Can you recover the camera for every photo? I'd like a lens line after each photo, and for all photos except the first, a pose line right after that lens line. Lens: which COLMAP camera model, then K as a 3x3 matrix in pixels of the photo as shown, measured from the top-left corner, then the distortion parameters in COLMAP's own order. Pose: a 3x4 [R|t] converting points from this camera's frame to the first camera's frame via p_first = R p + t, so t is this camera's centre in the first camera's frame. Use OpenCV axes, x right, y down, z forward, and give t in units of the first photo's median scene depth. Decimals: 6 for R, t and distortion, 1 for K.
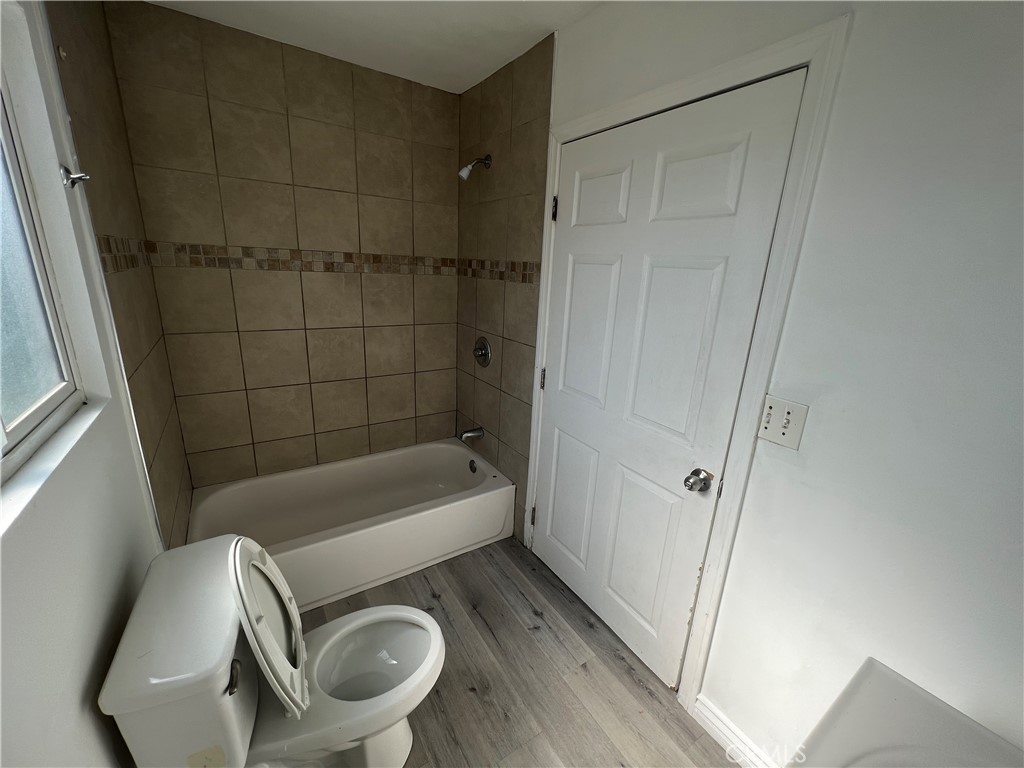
lens RADIAL K [[418.9, 0, 512.0], [0, 418.9, 384.0], [0, 0, 1]] dist [-0.002005, -0.000296]
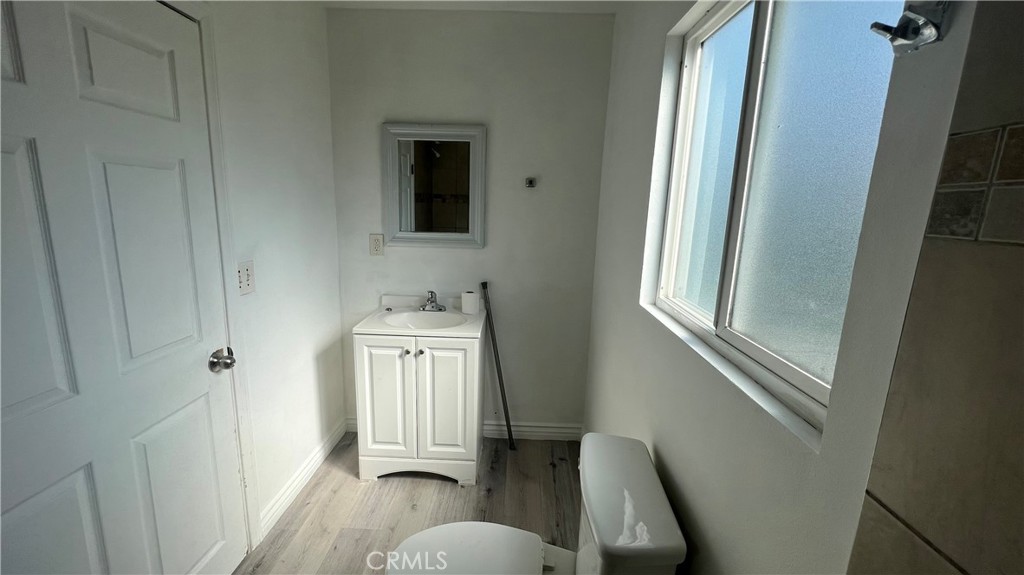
lens RADIAL K [[425.5, 0, 512.0], [0, 425.5, 287.5], [0, 0, 1]] dist [-0.000084, 0.000003]
pose [[-0.827089, -0.180827, 0.532189, -0.872703], [0.085157, 0.895592, 0.436649, -0.426103], [-0.555582, 0.406468, -0.725336, 1.504783]]
